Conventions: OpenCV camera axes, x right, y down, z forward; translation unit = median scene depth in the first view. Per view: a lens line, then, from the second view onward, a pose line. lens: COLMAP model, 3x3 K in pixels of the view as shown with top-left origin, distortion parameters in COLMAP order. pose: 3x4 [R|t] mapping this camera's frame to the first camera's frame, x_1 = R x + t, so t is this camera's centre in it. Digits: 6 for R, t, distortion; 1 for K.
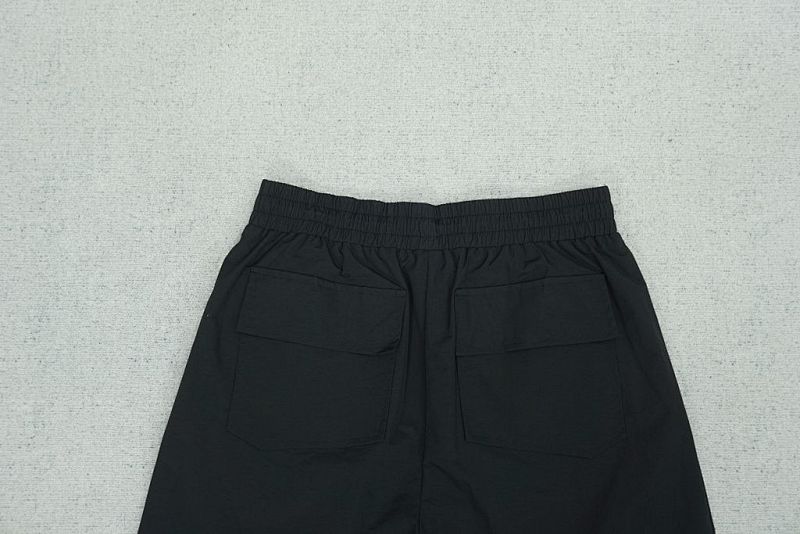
lens RADIAL K [[833.4, 0, 400.0], [0, 833.4, 267.0], [0, 0, 1]] dist [0.005516, 0.024793]
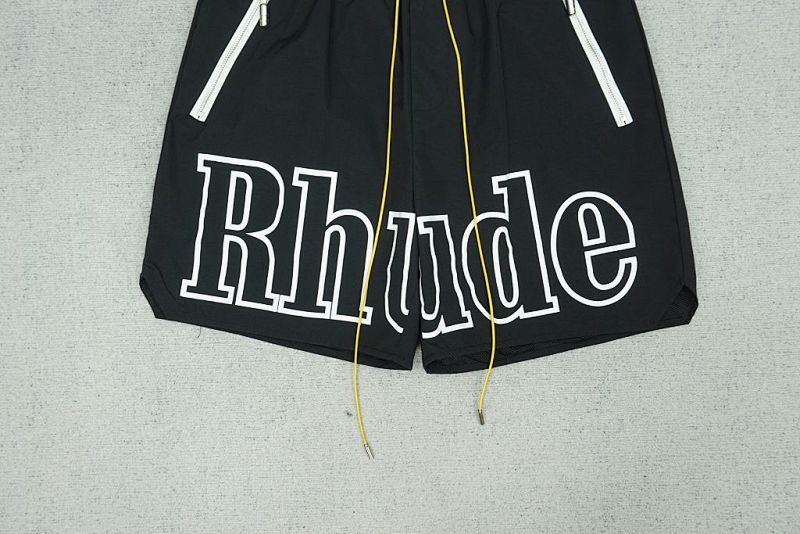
lens RADIAL K [[833.4, 0, 400.0], [0, 833.4, 267.0], [0, 0, 1]] dist [0.005516, 0.024793]
pose [[0.999256, -0.033572, -0.018981, 0.045550], [0.035548, 0.992649, 0.115694, 0.221786], [0.014958, -0.116283, 0.993104, -0.041745]]
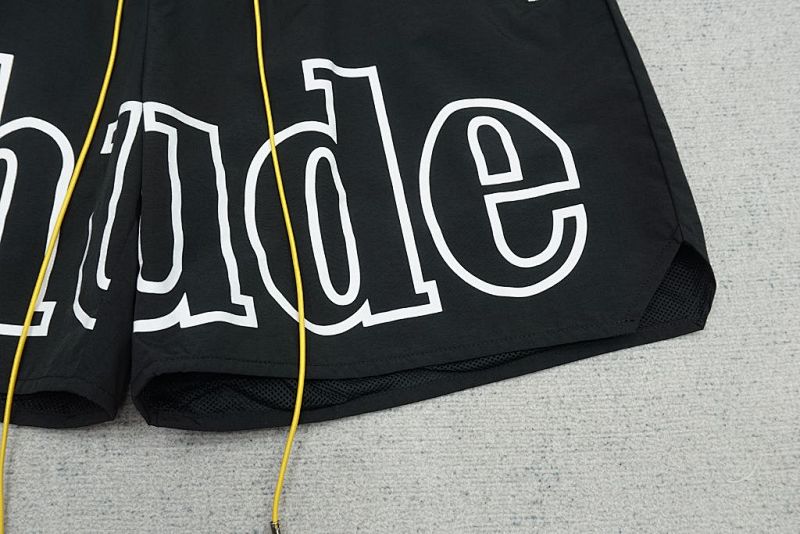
lens RADIAL K [[833.4, 0, 400.0], [0, 833.4, 267.0], [0, 0, 1]] dist [0.005516, 0.024793]
pose [[0.998355, -0.049009, 0.029745, 0.176518], [0.055061, 0.964194, -0.259419, 0.497742], [-0.015966, 0.260631, 0.965307, 0.459241]]
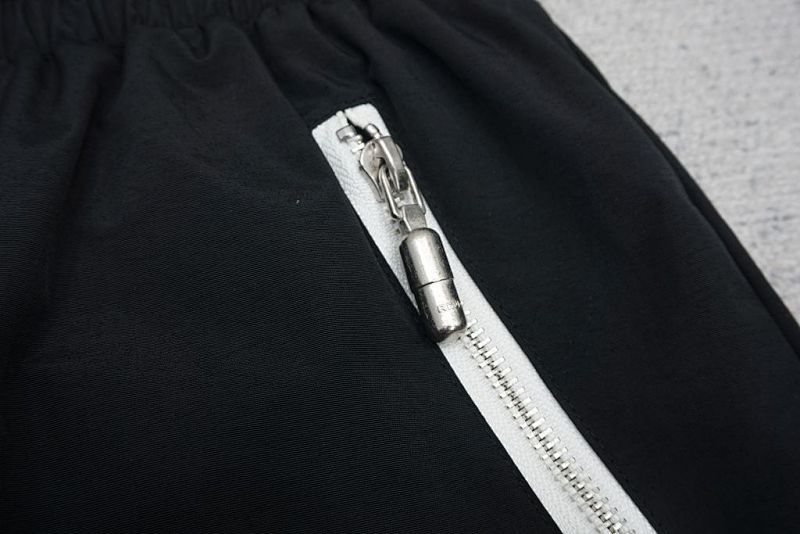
lens RADIAL K [[833.4, 0, 400.0], [0, 833.4, 267.0], [0, 0, 1]] dist [0.005516, 0.024793]
pose [[0.986213, -0.127159, 0.105903, 0.209117], [0.153822, 0.940390, -0.303322, 0.089248], [-0.061020, 0.315431, 0.946985, 0.783582]]
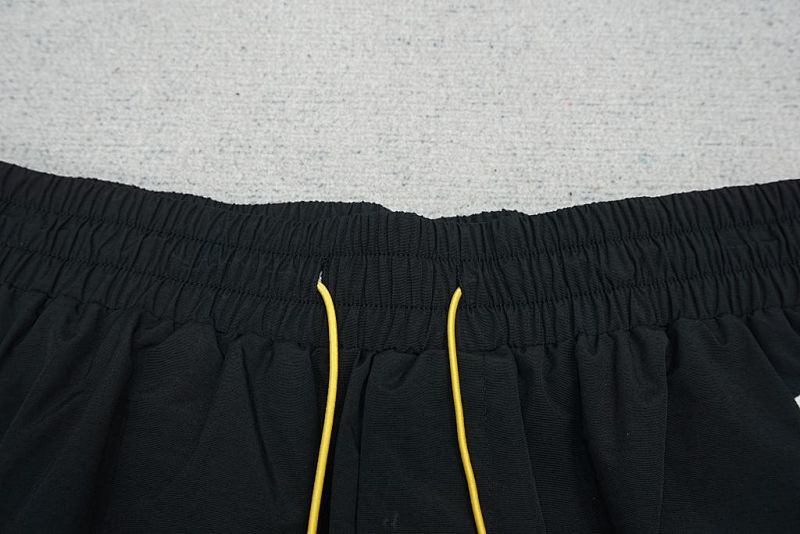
lens RADIAL K [[833.4, 0, 400.0], [0, 833.4, 267.0], [0, 0, 1]] dist [0.005516, 0.024793]
pose [[0.999876, -0.000342, 0.015725, 0.058505], [0.006034, 0.931609, -0.363411, 0.061910], [-0.014525, 0.363461, 0.931496, 0.651817]]
